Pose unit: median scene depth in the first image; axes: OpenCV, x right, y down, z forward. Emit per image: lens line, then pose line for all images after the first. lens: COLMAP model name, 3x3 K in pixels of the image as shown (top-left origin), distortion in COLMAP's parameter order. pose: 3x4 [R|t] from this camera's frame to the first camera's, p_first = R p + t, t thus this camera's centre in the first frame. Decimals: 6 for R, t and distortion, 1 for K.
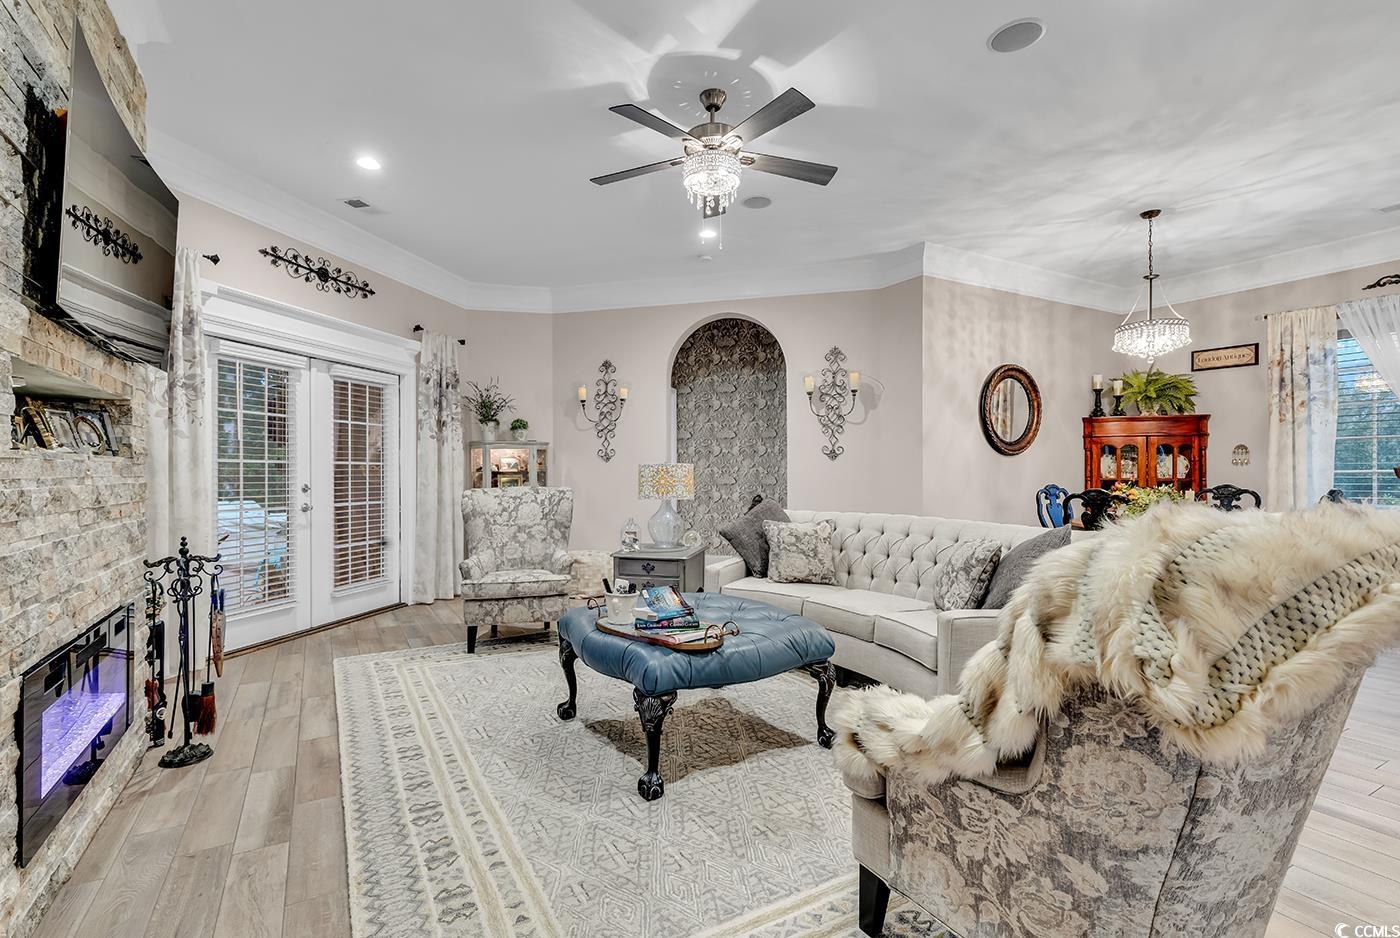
lens RADIAL K [[642.5, 0, 666.3], [0, 642.5, 471.2], [0, 0, 1]] dist [0.007520, -0.000316]
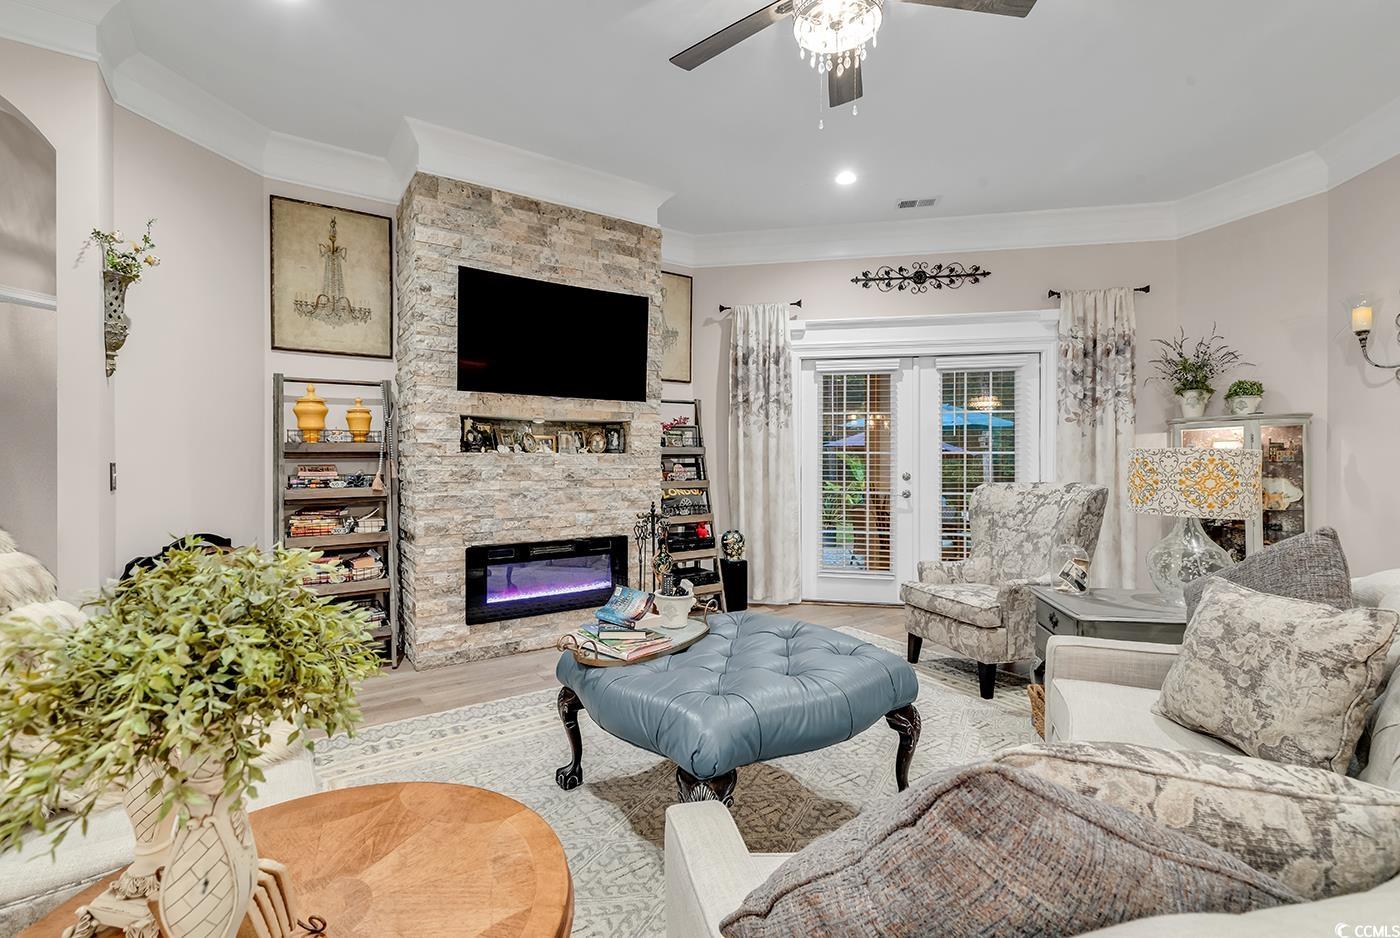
lens RADIAL K [[626.8, 0, 704.1], [0, 626.8, 464.7], [0, 0, 1]] dist [0.008373, -0.000745]
pose [[0.105813, 0.007443, -0.994358, 0.397172], [0.000123, 0.999972, 0.007498, -0.001625], [0.994386, -0.000915, 0.105809, 0.452253]]
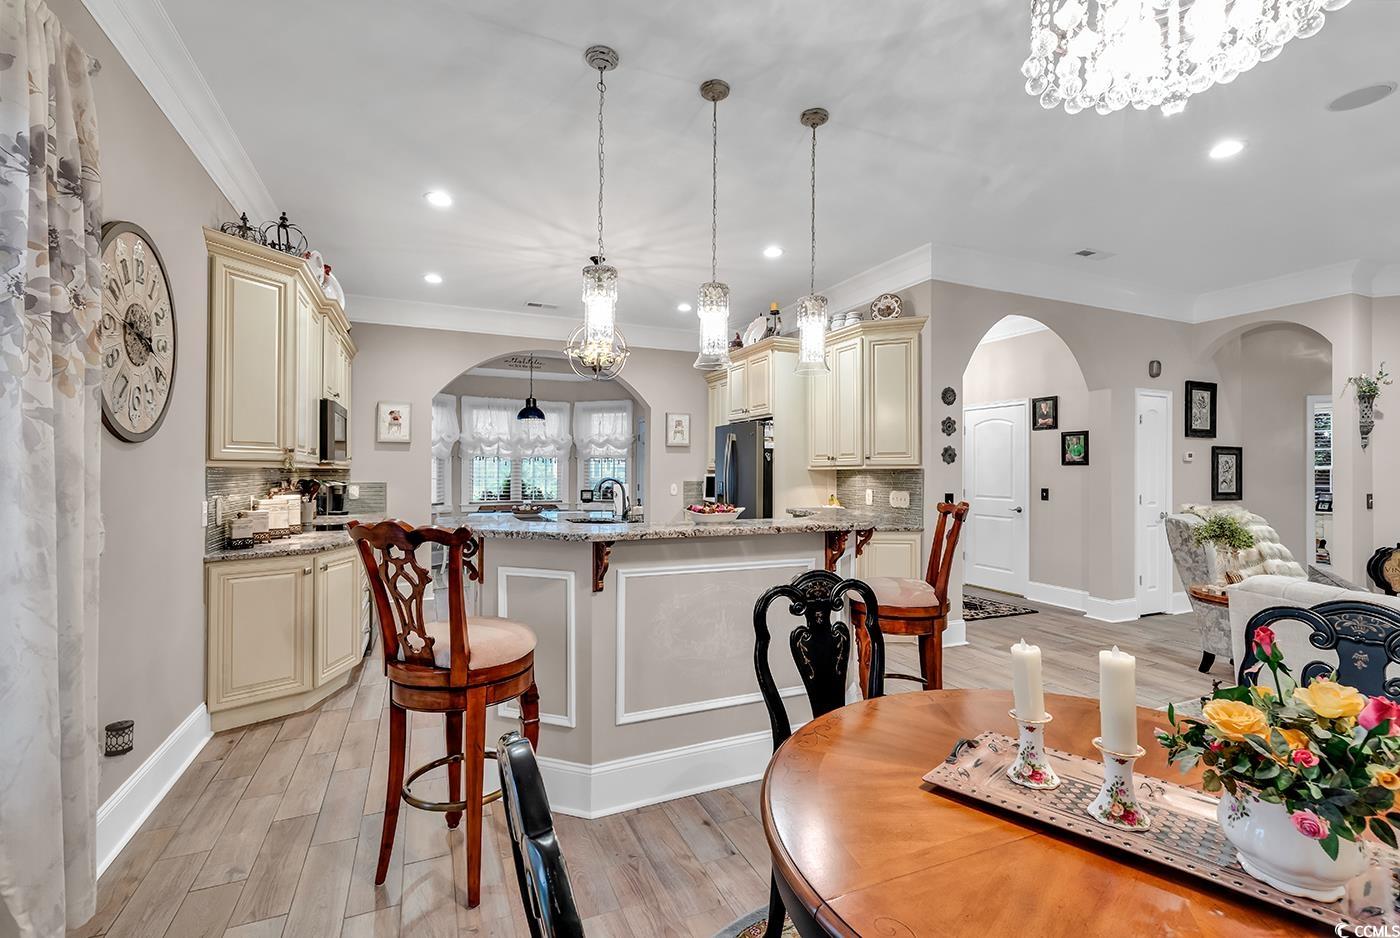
lens RADIAL K [[626.8, 0, 704.1], [0, 626.8, 464.7], [0, 0, 1]] dist [0.008373, -0.000745]
pose [[-0.997118, -0.000636, 0.075867, 0.751061], [-0.001422, 0.999946, -0.010305, -0.031185], [-0.075857, -0.010383, -0.997065, 1.035238]]
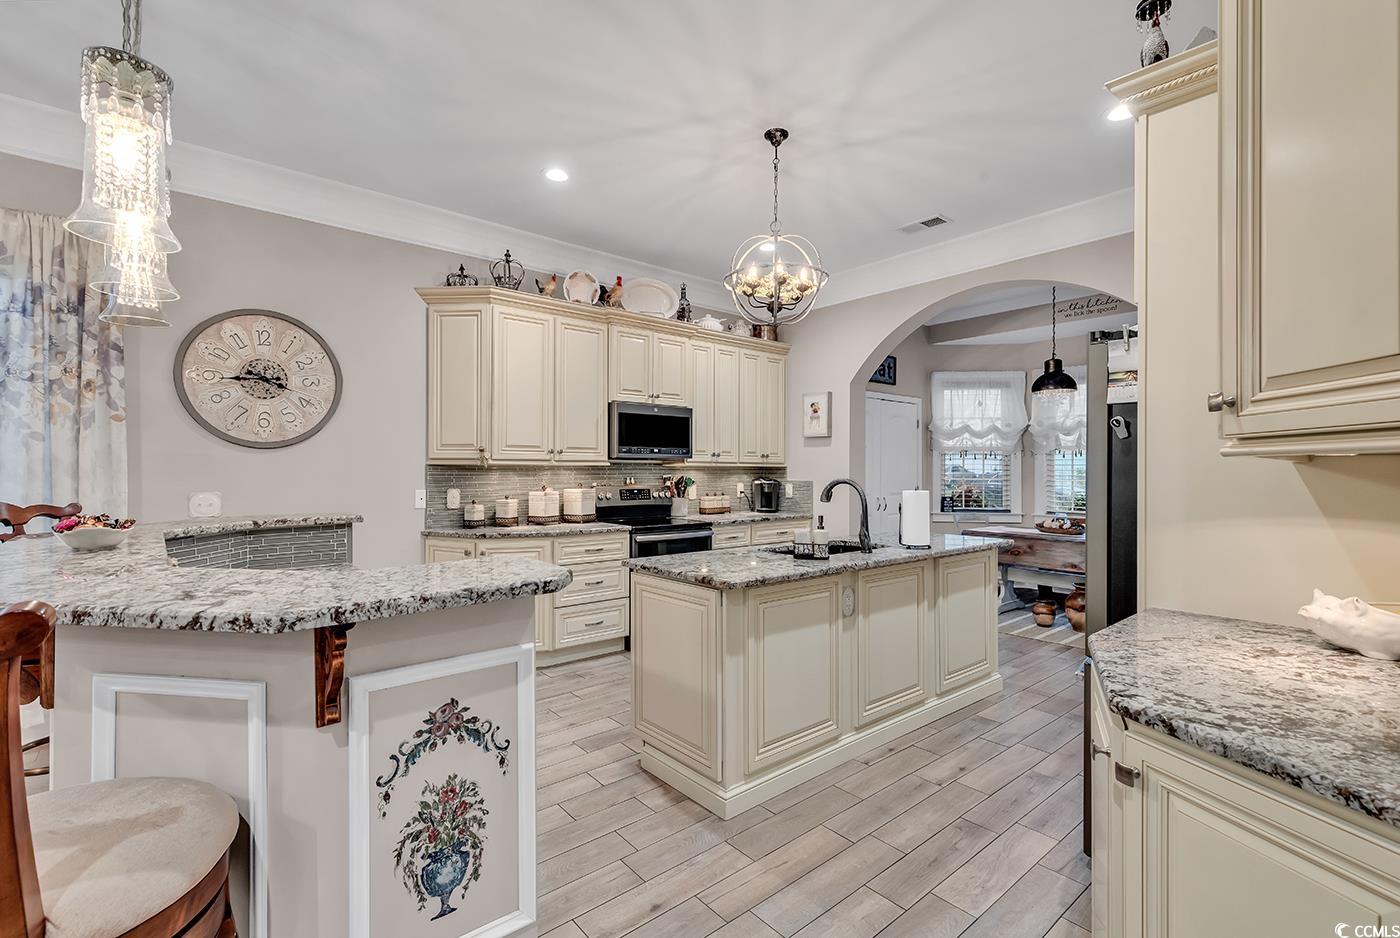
lens RADIAL K [[630.3, 0, 708.3], [0, 630.3, 464.7], [0, 0, 1]] dist [0.012288, -0.000040]
pose [[-0.211356, 0.006561, 0.977387, 0.423525], [-0.002733, 0.999970, -0.007304, -0.029317], [-0.977405, -0.004215, -0.211331, 0.338693]]
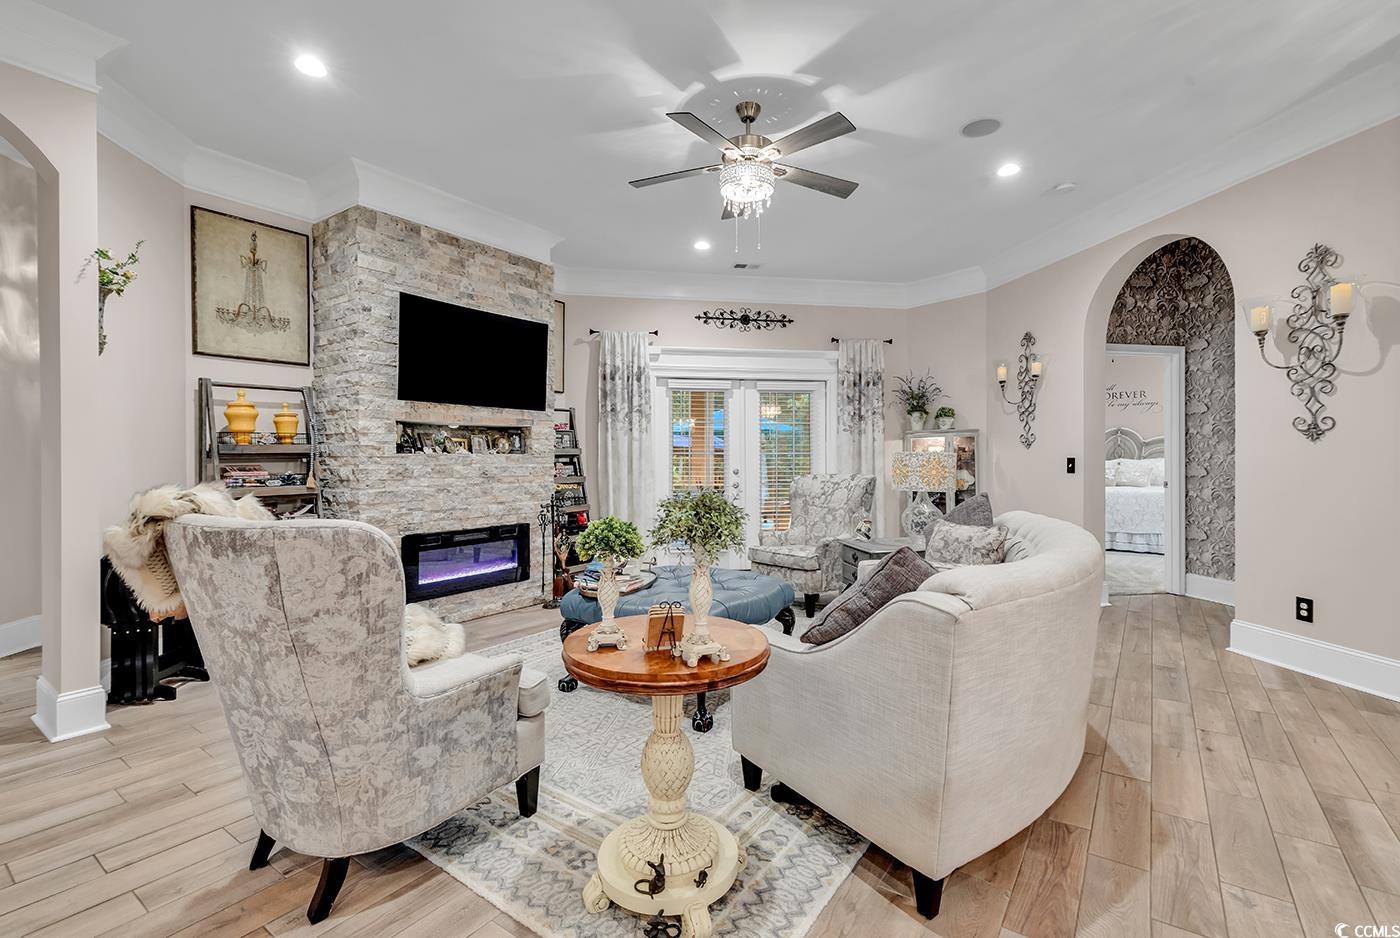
lens RADIAL K [[623.7, 0, 709.7], [0, 623.7, 463.7], [0, 0, 1]] dist [0.006292, -0.000625]
pose [[0.448219, 0.007060, -0.893896, 0.550952], [0.002422, 0.999956, 0.009112, -0.003115], [0.893920, -0.006249, 0.448182, 0.270875]]
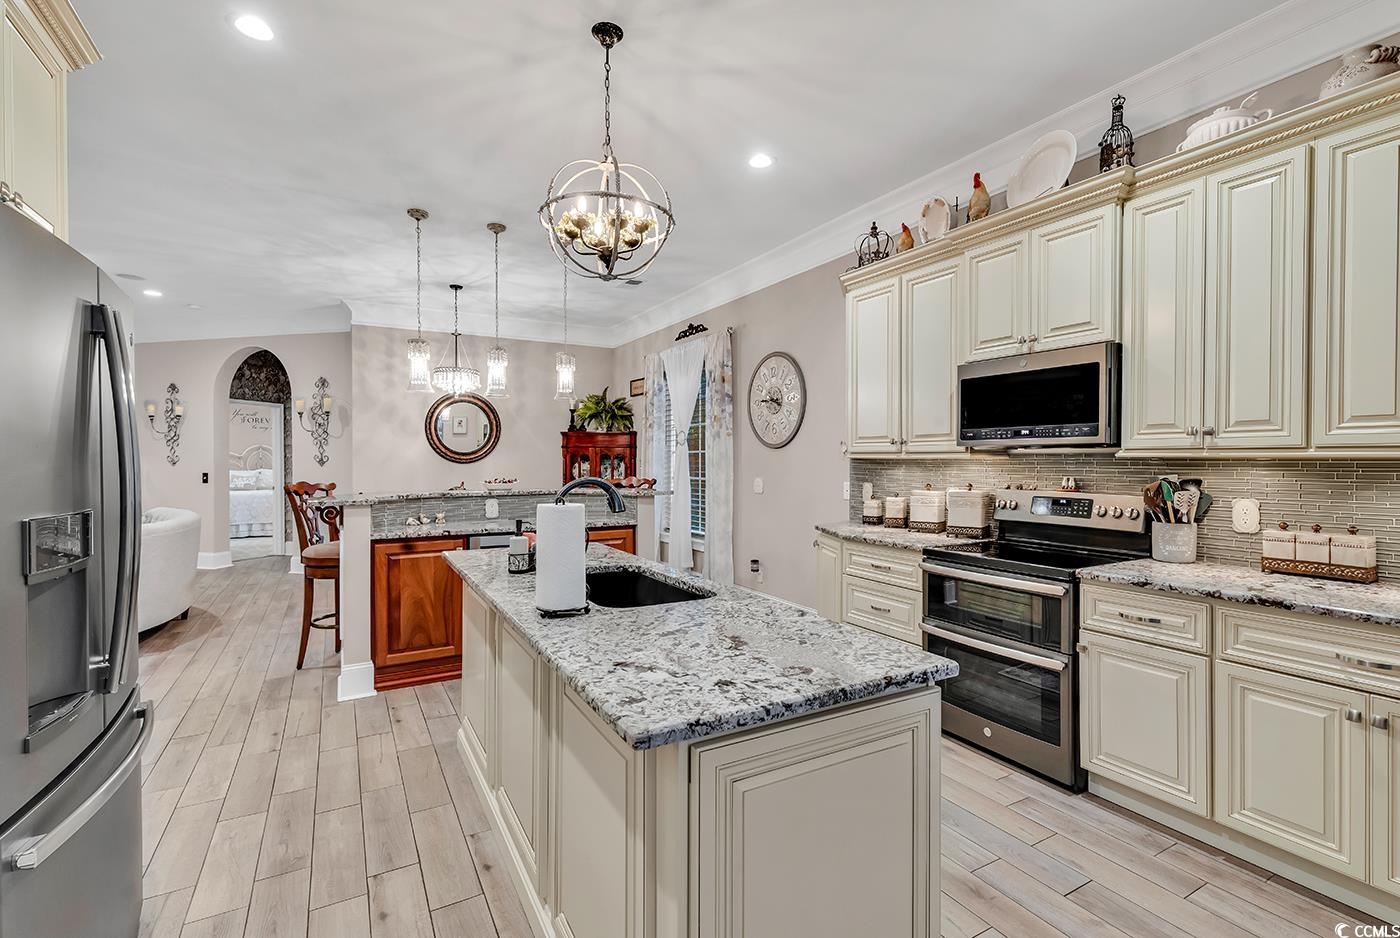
lens RADIAL K [[638.6, 0, 707.3], [0, 638.6, 465.9], [0, 0, 1]] dist [0.003562, -0.000196]
pose [[0.999326, 0.001781, 0.036658, 1.023846], [-0.002081, 0.999964, 0.008169, -0.031170], [-0.036642, -0.008240, 0.999294, -0.297335]]
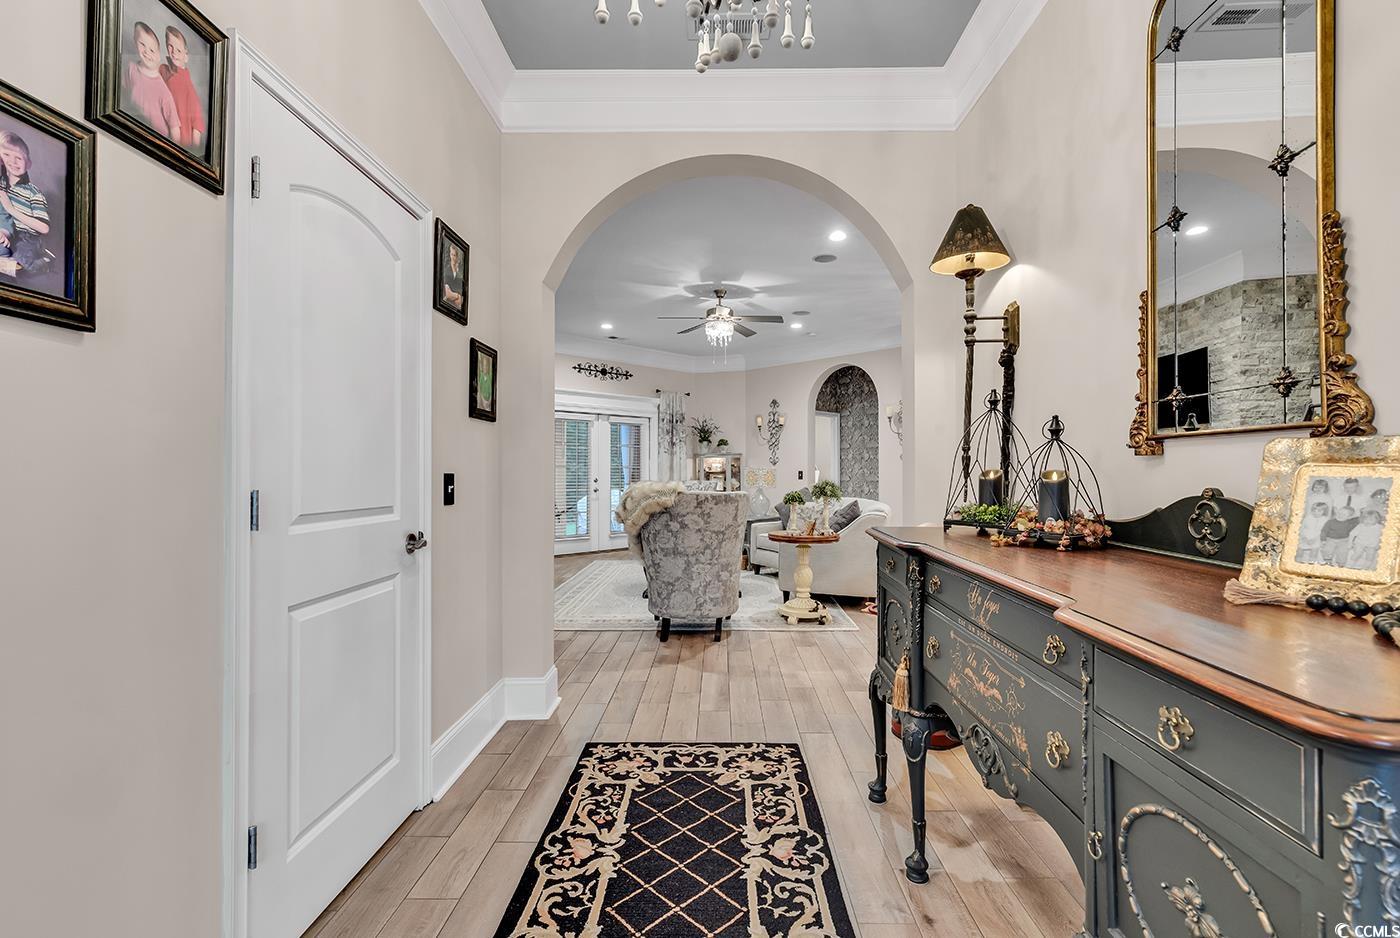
lens RADIAL K [[630.3, 0, 708.3], [0, 630.3, 464.7], [0, 0, 1]] dist [0.012288, -0.000040]
pose [[0.872125, -0.003050, -0.489274, 0.586293], [-0.001477, 0.999960, -0.008867, -0.003536], [0.489281, 0.008456, 0.872085, -0.446500]]
